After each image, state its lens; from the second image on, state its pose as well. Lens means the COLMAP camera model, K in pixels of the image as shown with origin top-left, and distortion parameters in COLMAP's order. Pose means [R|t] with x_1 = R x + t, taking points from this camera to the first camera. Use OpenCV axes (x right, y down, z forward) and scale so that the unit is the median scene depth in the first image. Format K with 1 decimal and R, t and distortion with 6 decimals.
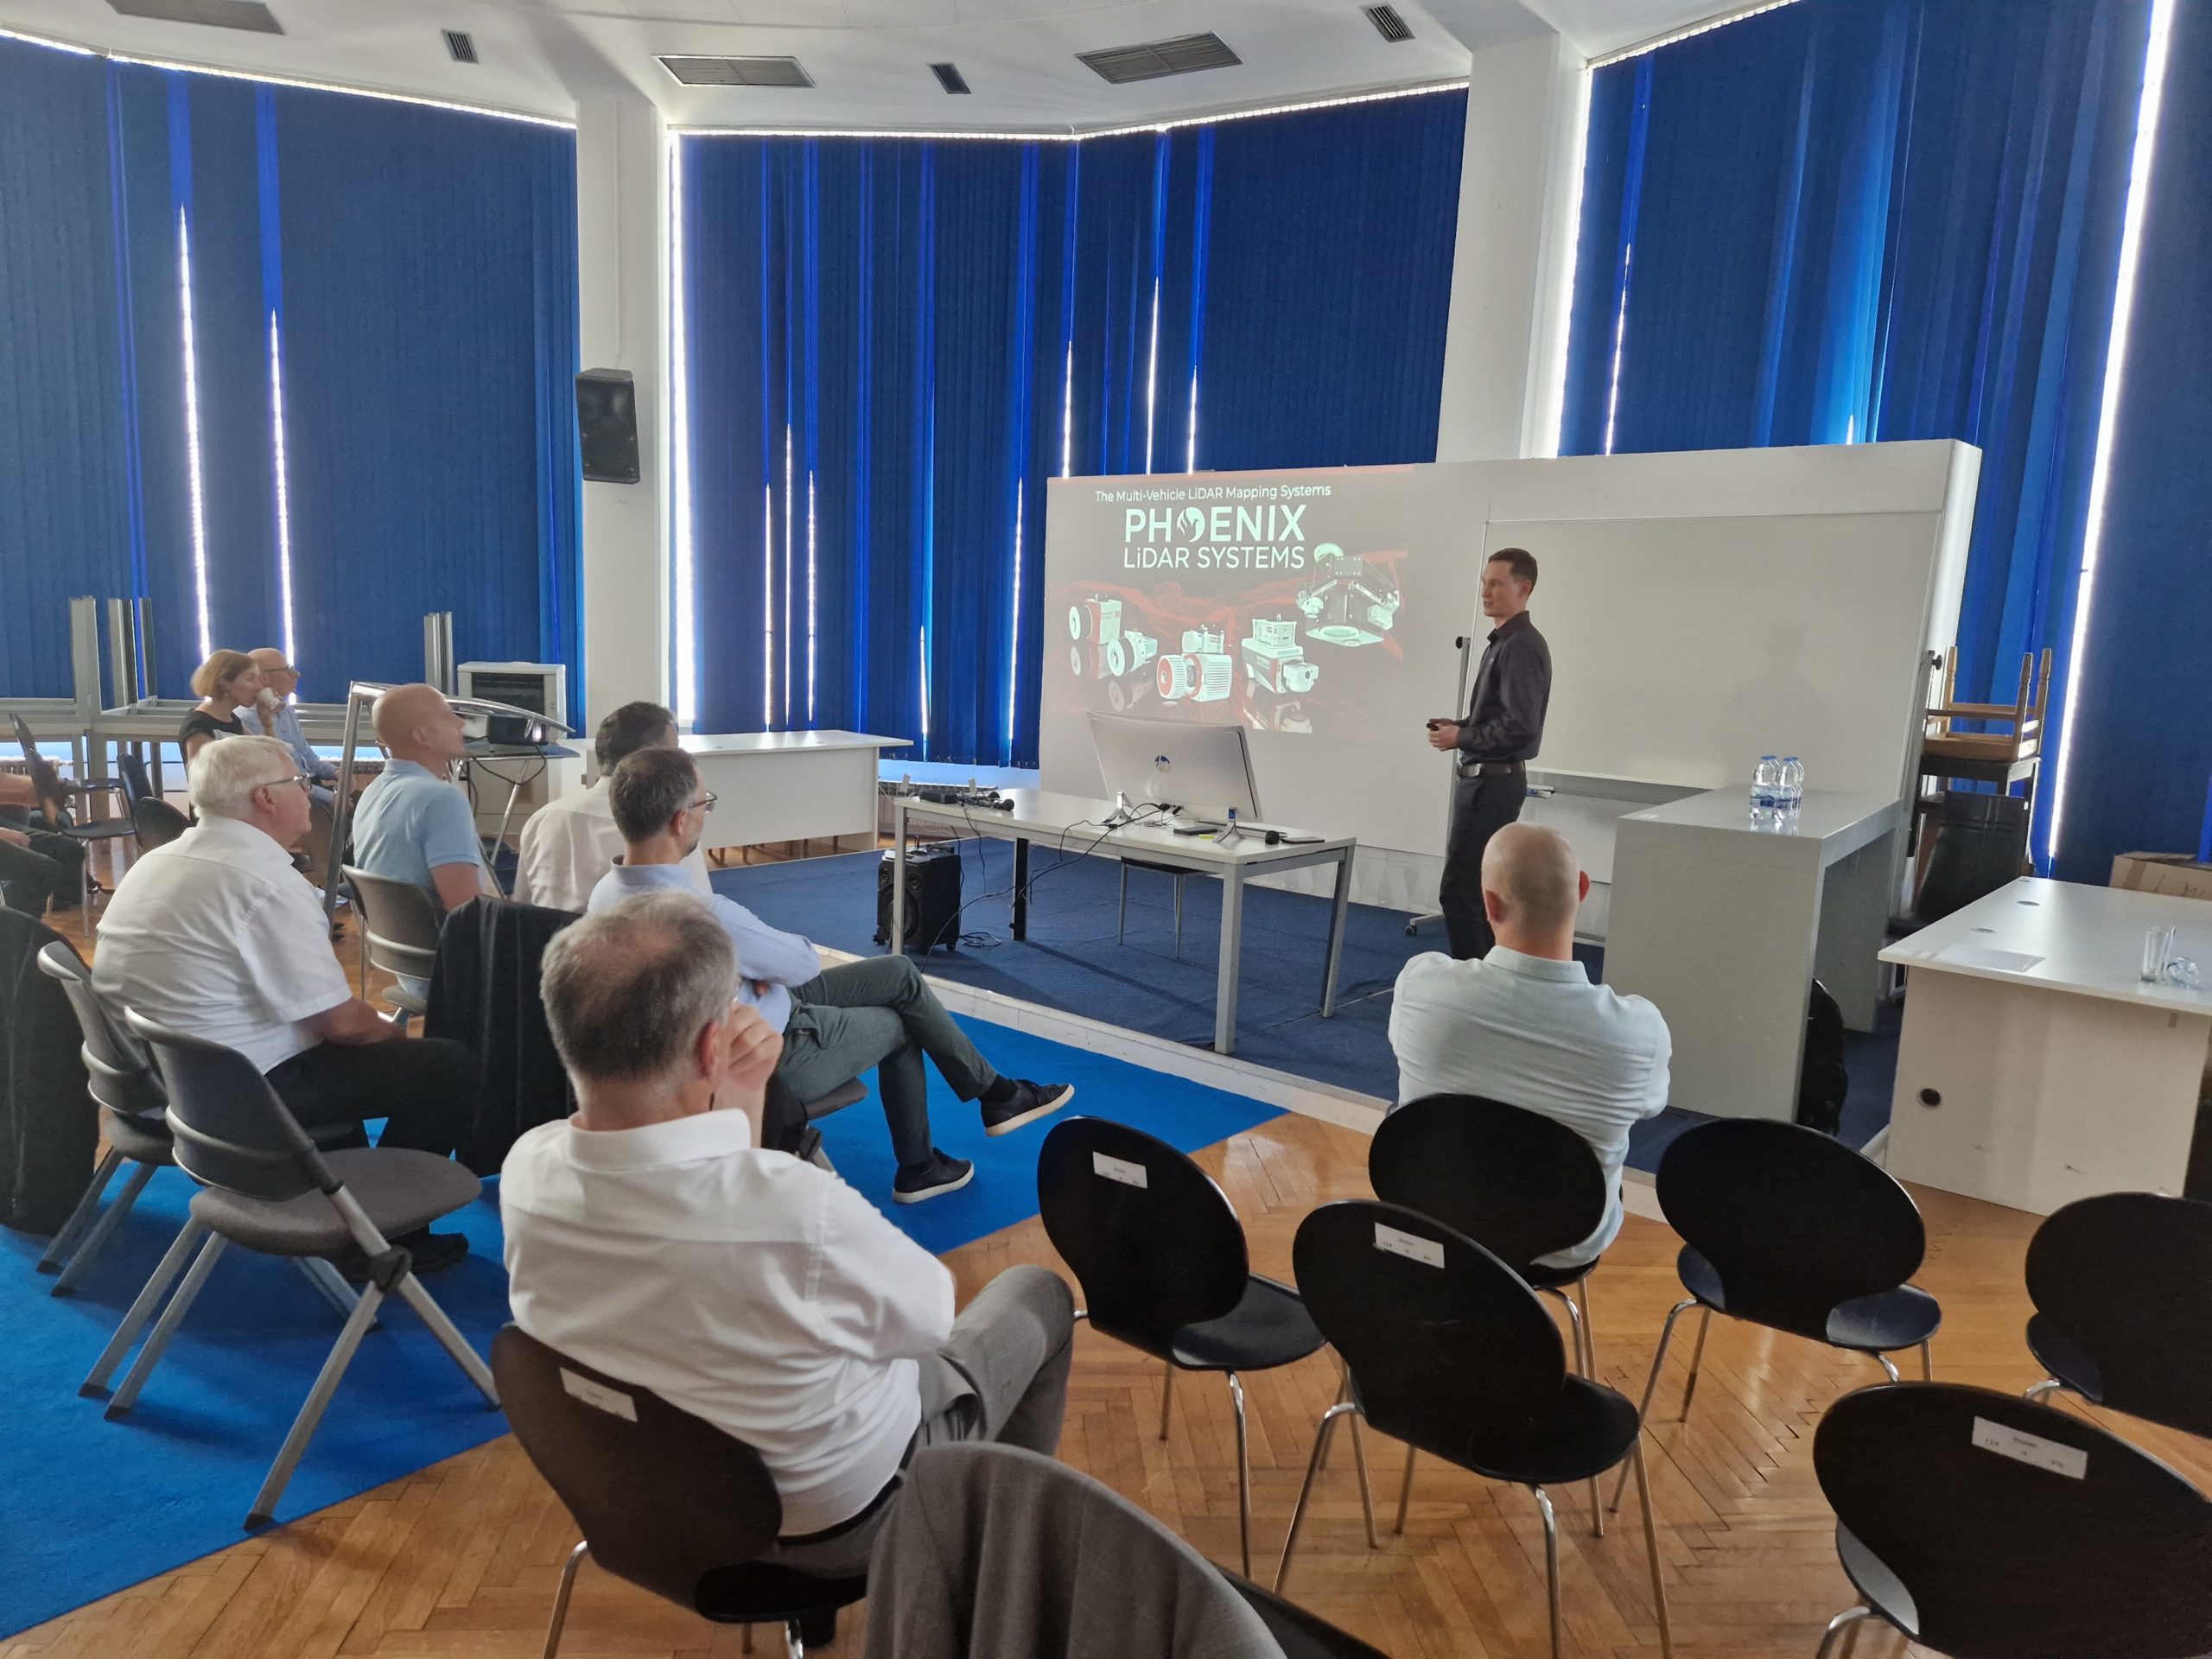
lens RADIAL K [[1525.9, 0, 1111.0], [0, 1525.9, 829.2], [0, 0, 1]] dist [0.092208, -0.076229]
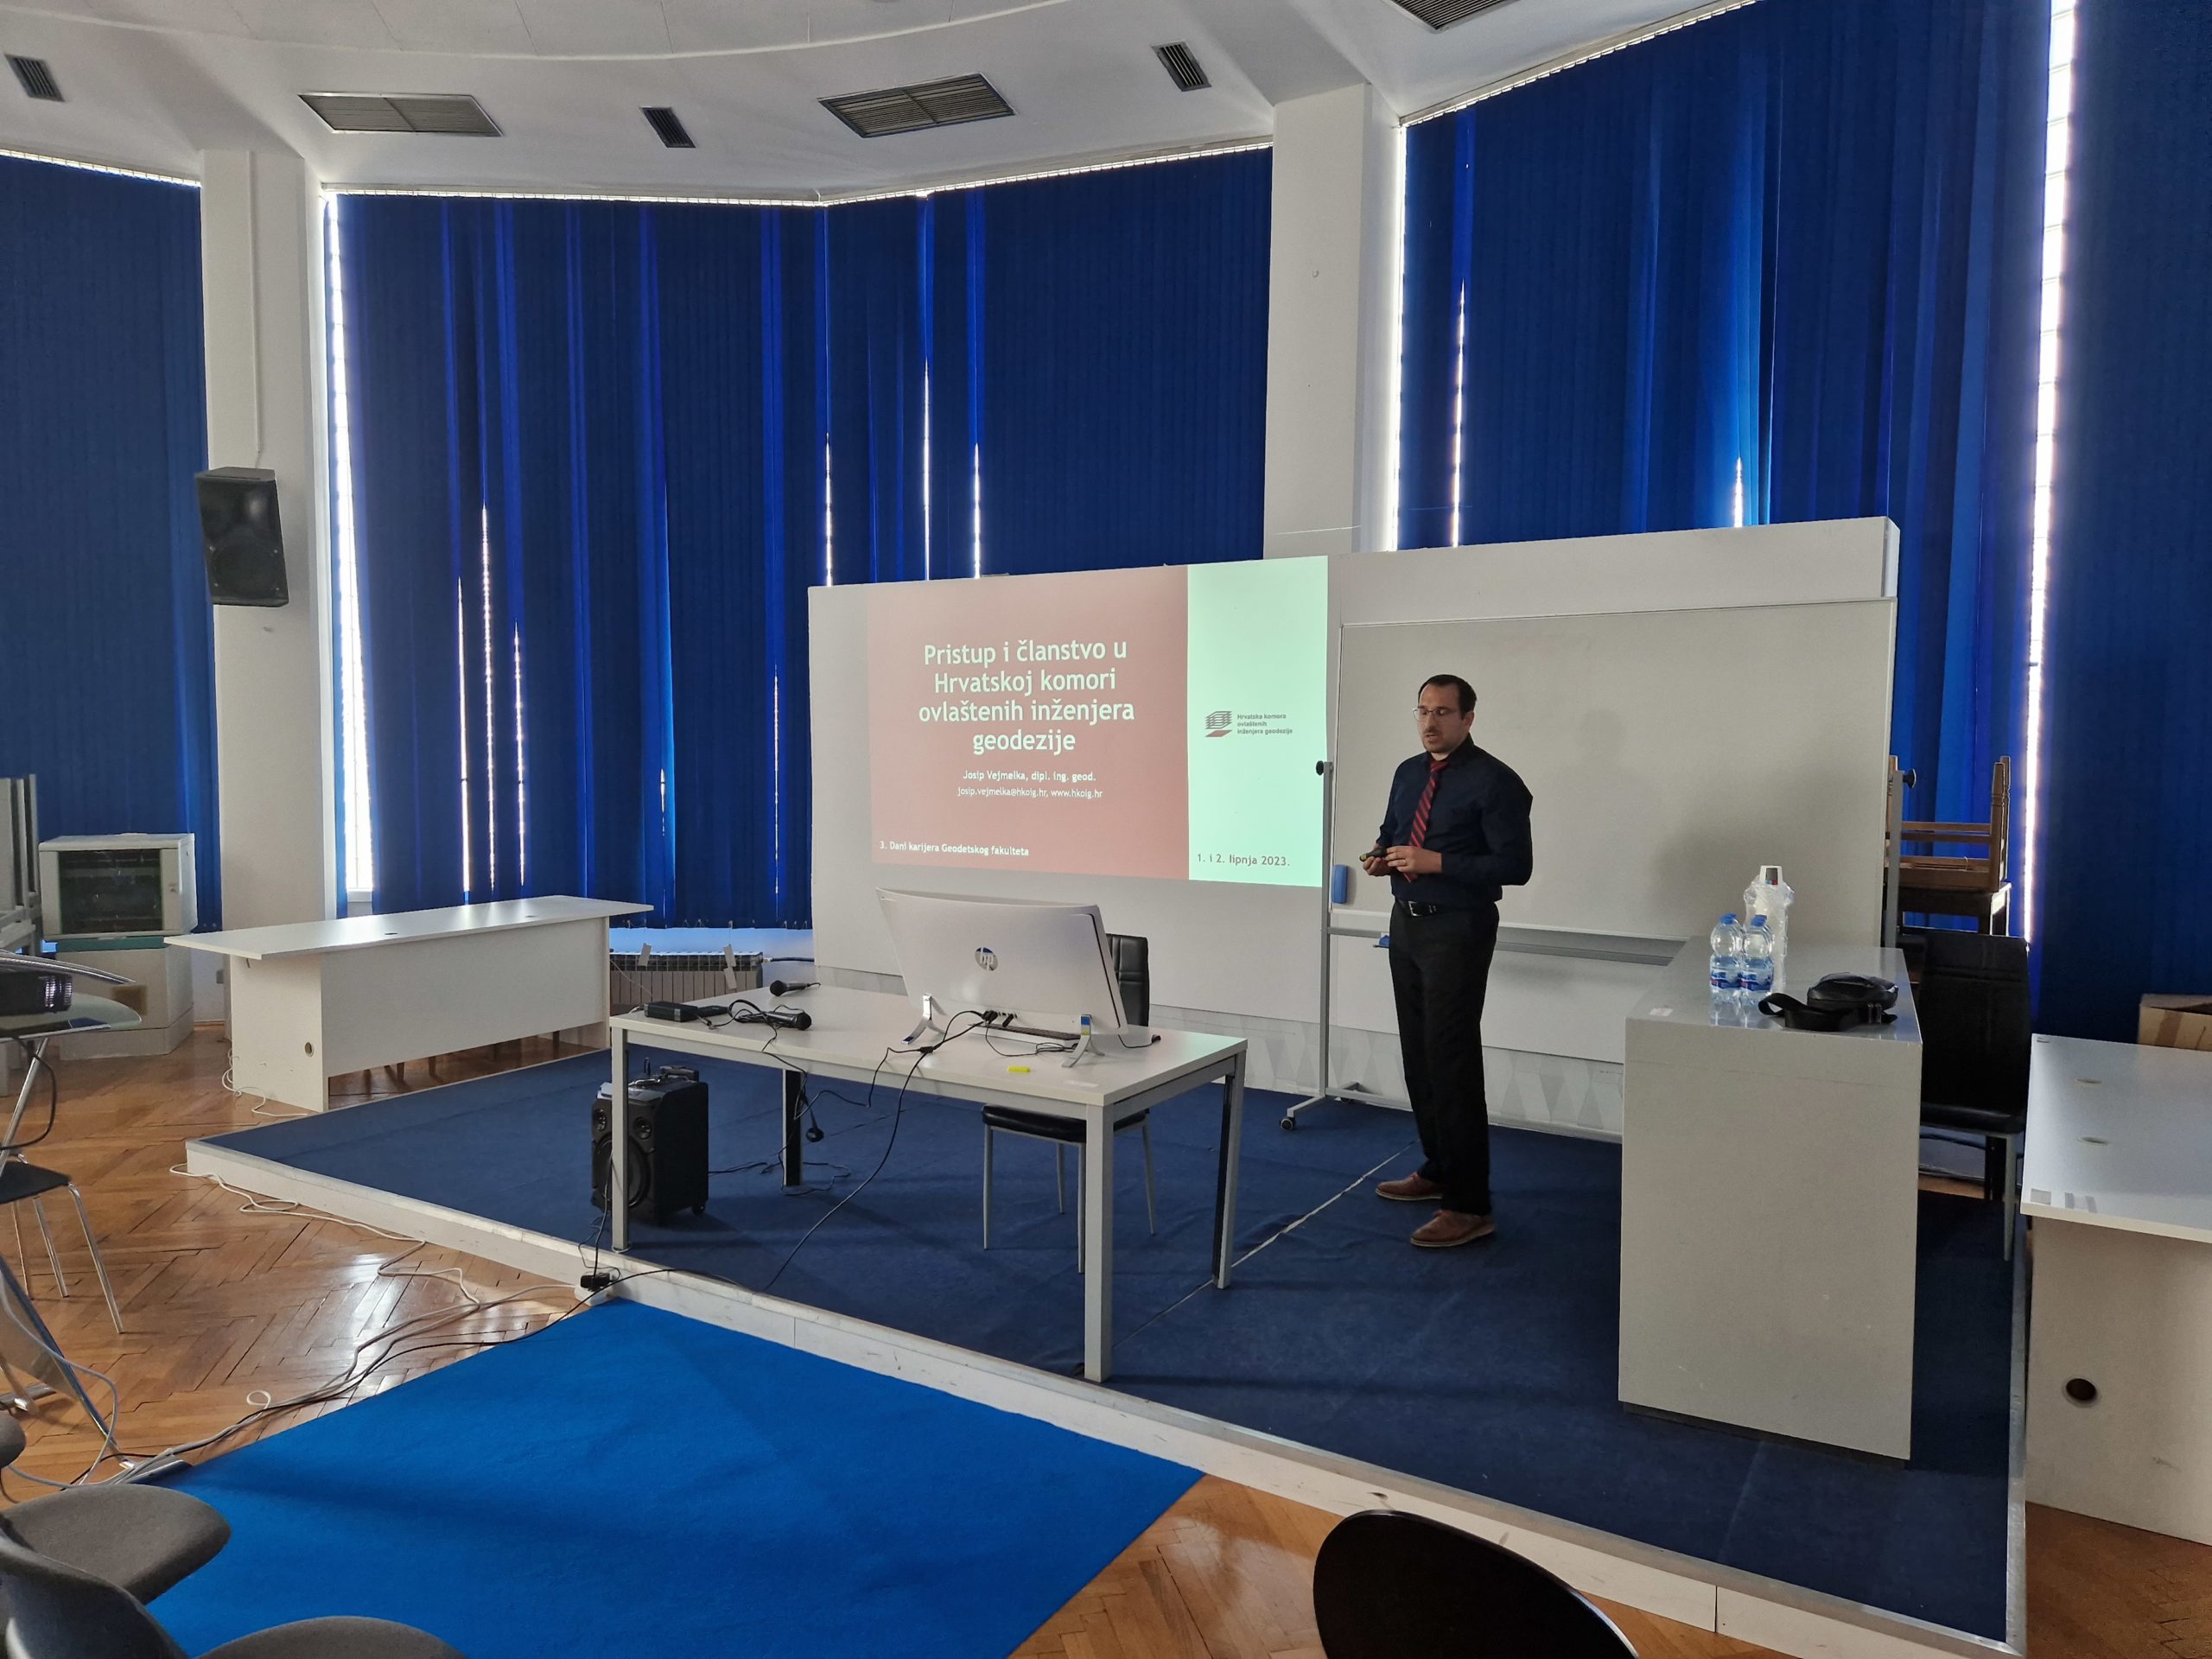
lens RADIAL K [[1503.1, 0, 1107.8], [0, 1503.1, 804.7], [0, 0, 1]] dist [0.079706, -0.077306]
pose [[0.987852, -0.044461, 0.148903, -0.008037], [0.057229, 0.994939, -0.082589, -0.035301], [-0.144477, 0.090107, 0.985397, 0.187612]]
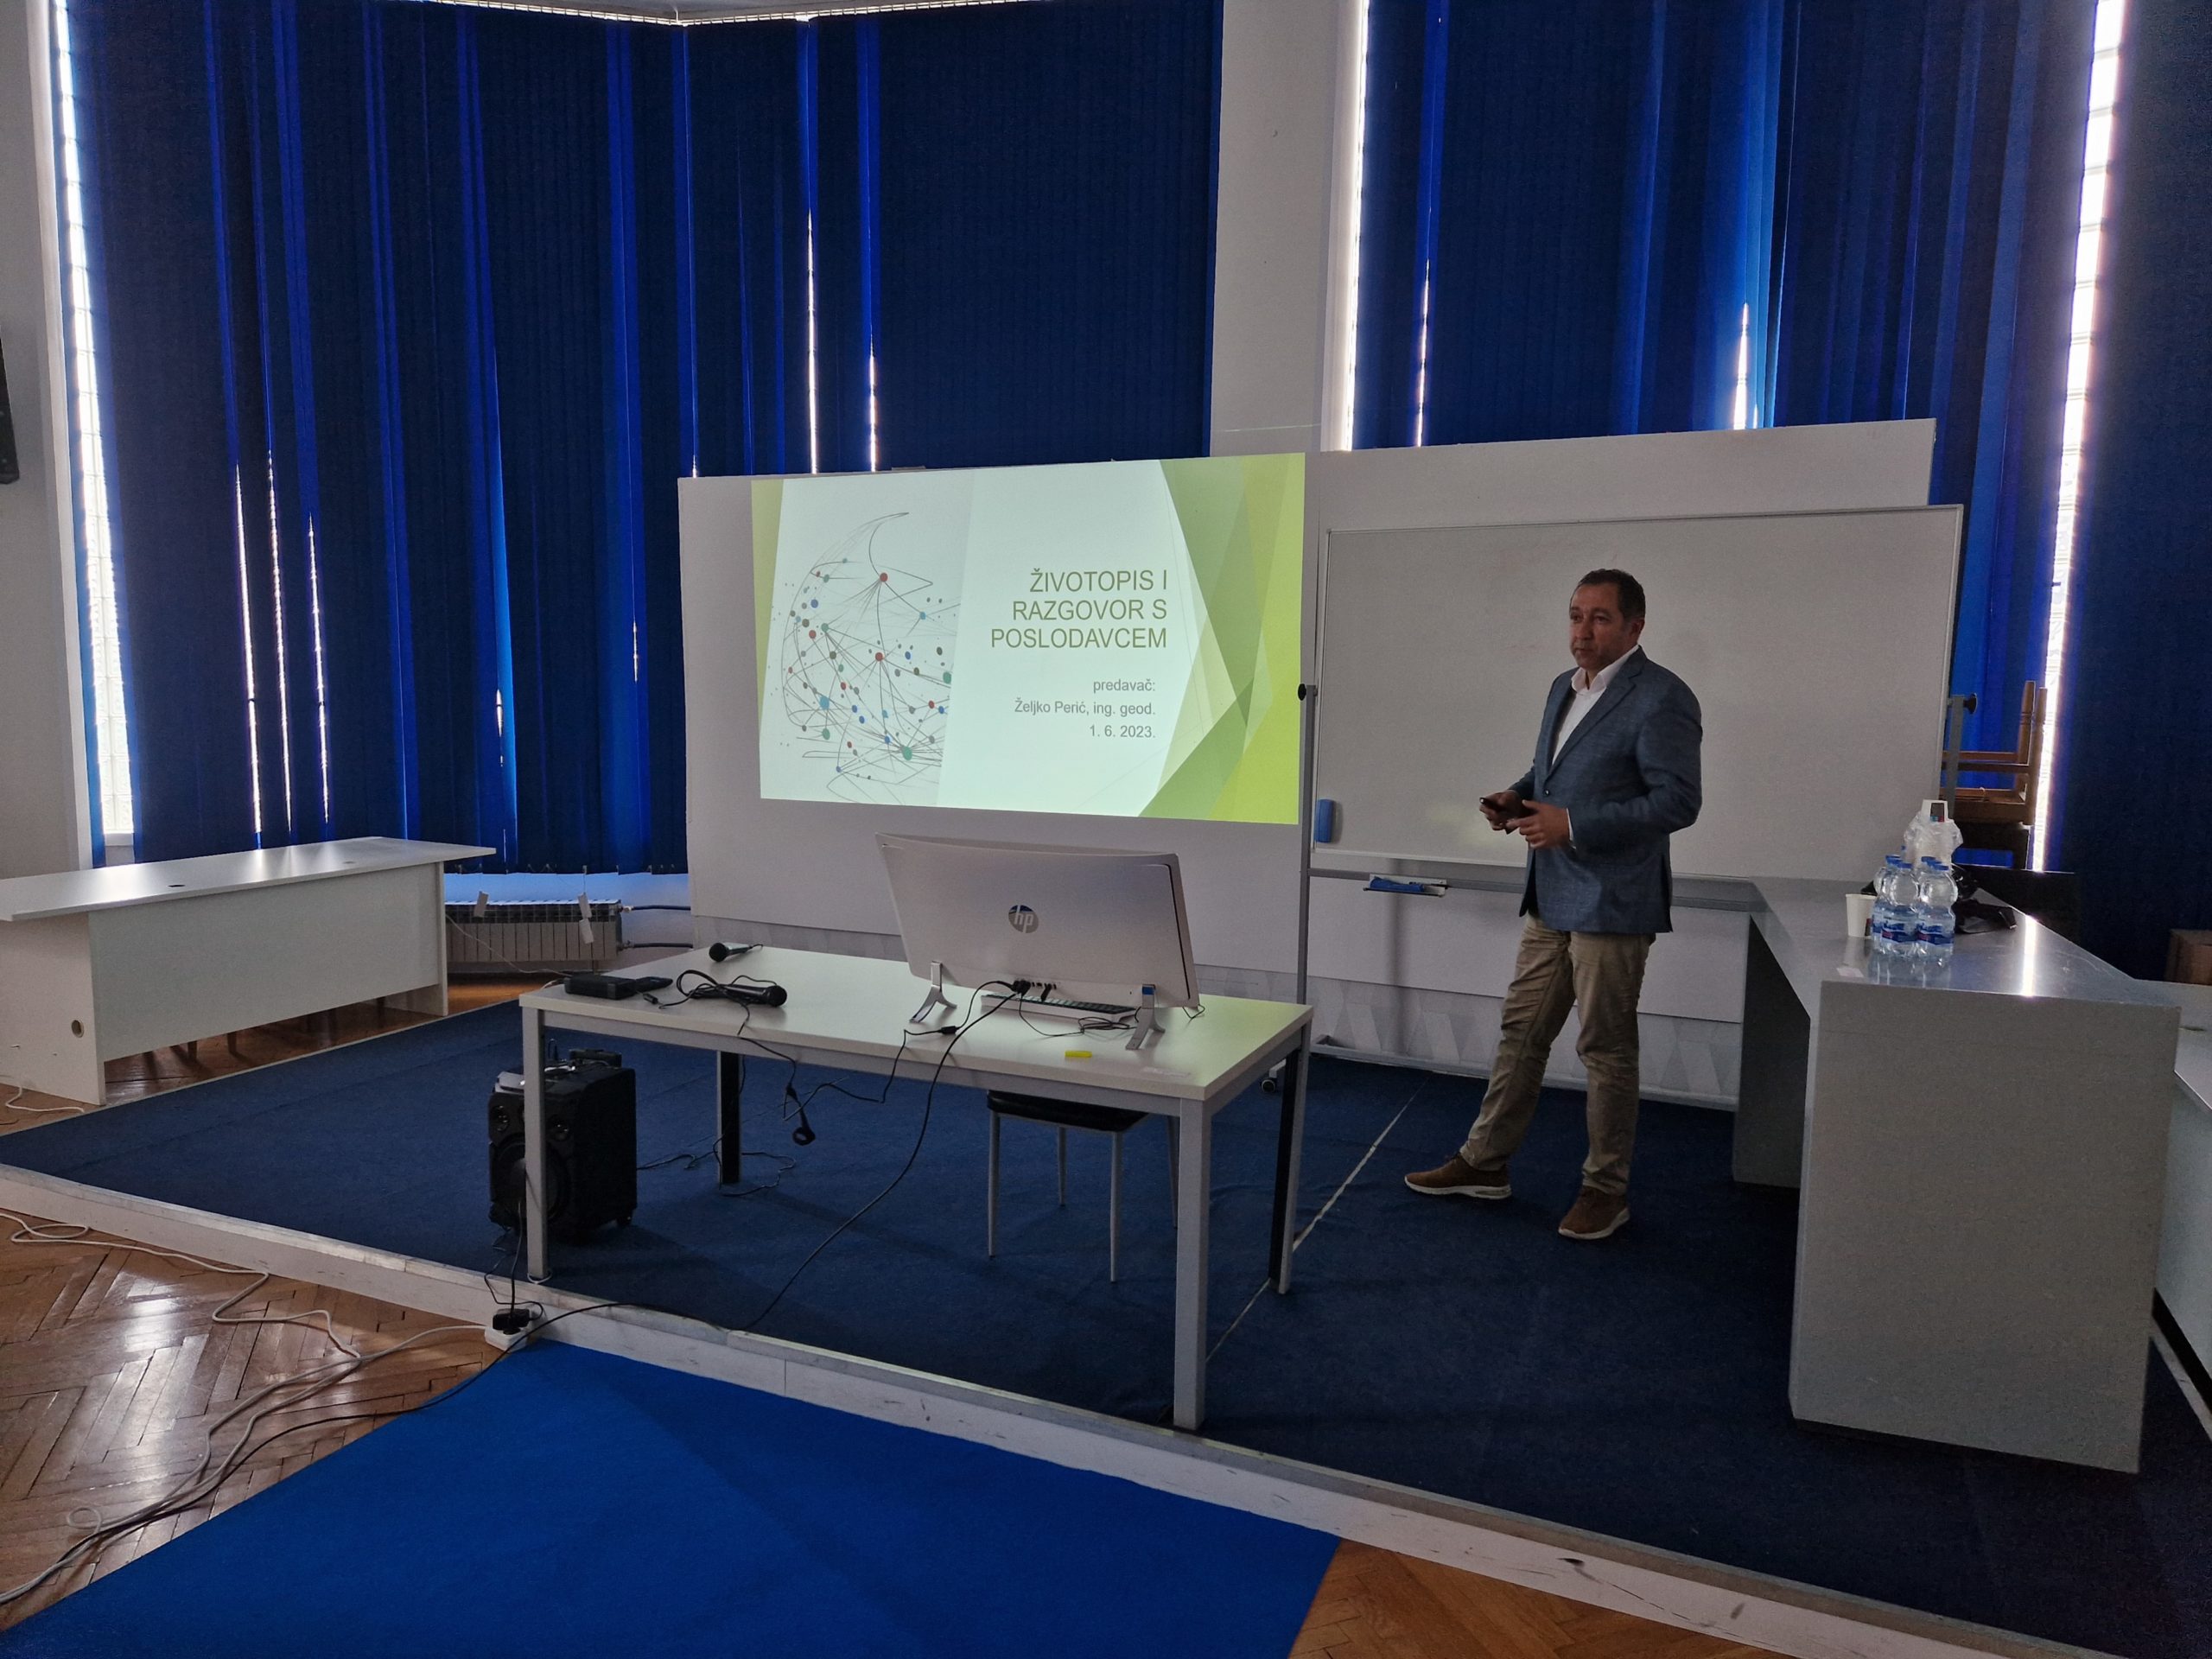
lens RADIAL K [[1503.5, 0, 1116.3], [0, 1503.5, 822.6], [0, 0, 1]] dist [0.086712, -0.078754]
pose [[0.956274, -0.059381, 0.286379, -0.064542], [0.066812, 0.997633, -0.016238, -0.045233], [-0.284737, 0.034662, 0.957979, 0.285846]]
